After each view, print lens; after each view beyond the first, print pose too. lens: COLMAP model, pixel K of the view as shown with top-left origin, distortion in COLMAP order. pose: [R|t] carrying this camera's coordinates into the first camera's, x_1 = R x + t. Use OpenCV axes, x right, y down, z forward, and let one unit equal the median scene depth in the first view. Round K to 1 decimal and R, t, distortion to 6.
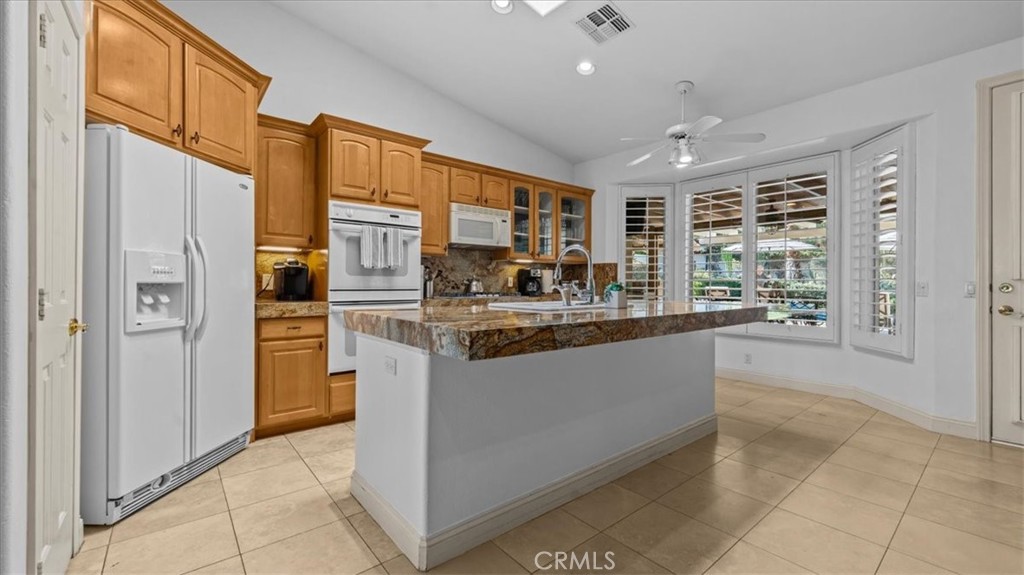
lens RADIAL K [[410.6, 0, 512.0], [0, 410.6, 287.5], [0, 0, 1]] dist [0.000670, 0.000144]
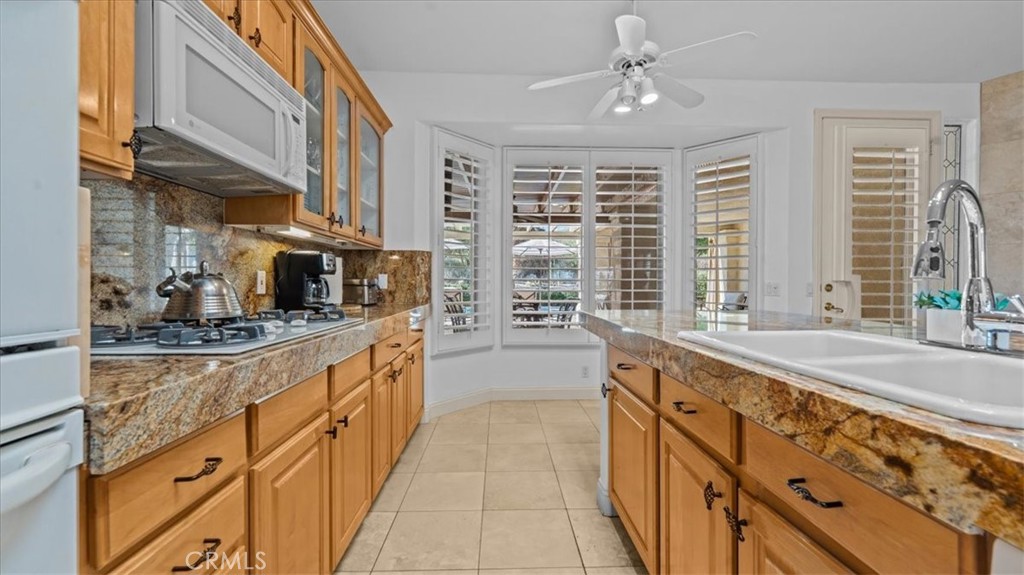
lens RADIAL K [[410.6, 0, 512.0], [0, 410.6, 287.5], [0, 0, 1]] dist [0.000670, 0.000144]
pose [[0.607400, -0.013989, 0.794273, -0.200613], [0.007669, 0.999902, 0.011745, -0.012309], [-0.794359, -0.001043, 0.607448, 0.626281]]
